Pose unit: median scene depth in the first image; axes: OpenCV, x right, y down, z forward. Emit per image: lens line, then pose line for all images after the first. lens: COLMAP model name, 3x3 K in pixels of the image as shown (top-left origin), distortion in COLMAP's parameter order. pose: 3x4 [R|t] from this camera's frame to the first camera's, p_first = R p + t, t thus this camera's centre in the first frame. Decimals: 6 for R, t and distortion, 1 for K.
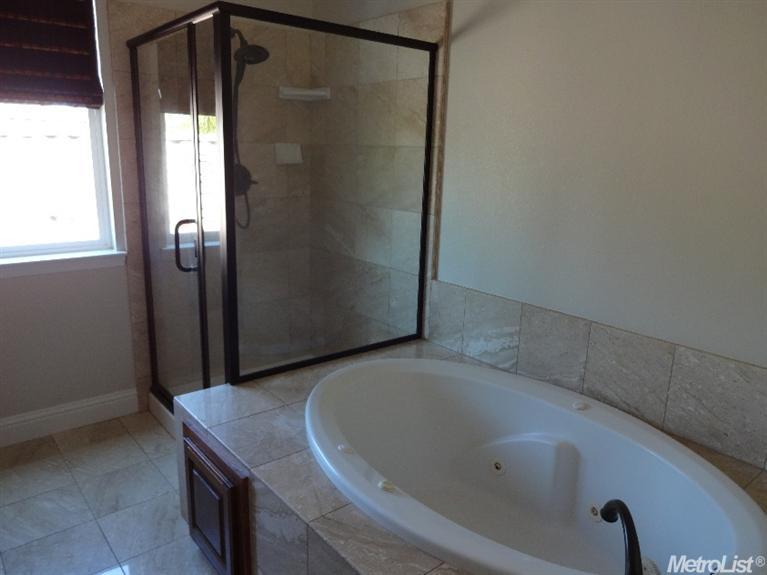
lens RADIAL K [[568.2, 0, 383.8], [0, 568.2, 284.7], [0, 0, 1]] dist [-0.011175, 0.002515]
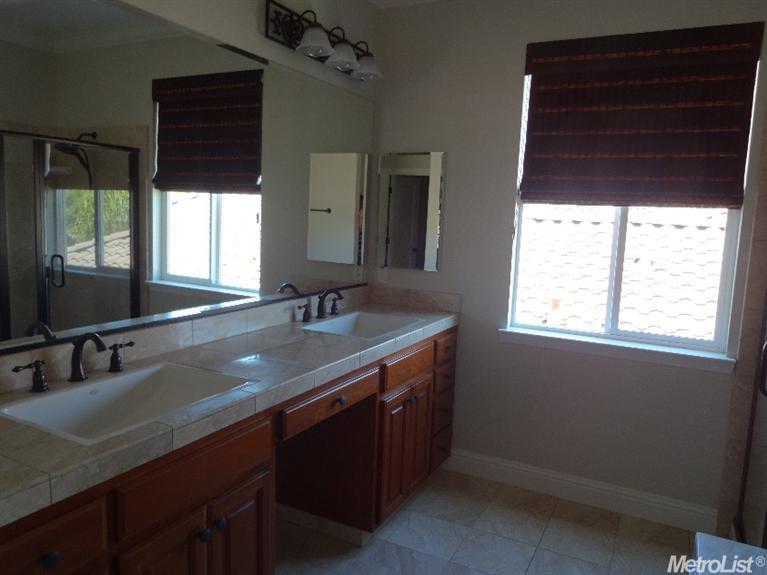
lens RADIAL K [[568.2, 0, 383.8], [0, 568.2, 289.1], [0, 0, 1]] dist [-0.011175, 0.002515]
pose [[0.389617, 0.102867, -0.915214, 0.150939], [-0.254869, 0.966976, 0.000184, -0.023300], [0.885009, 0.233188, 0.402968, 0.099806]]
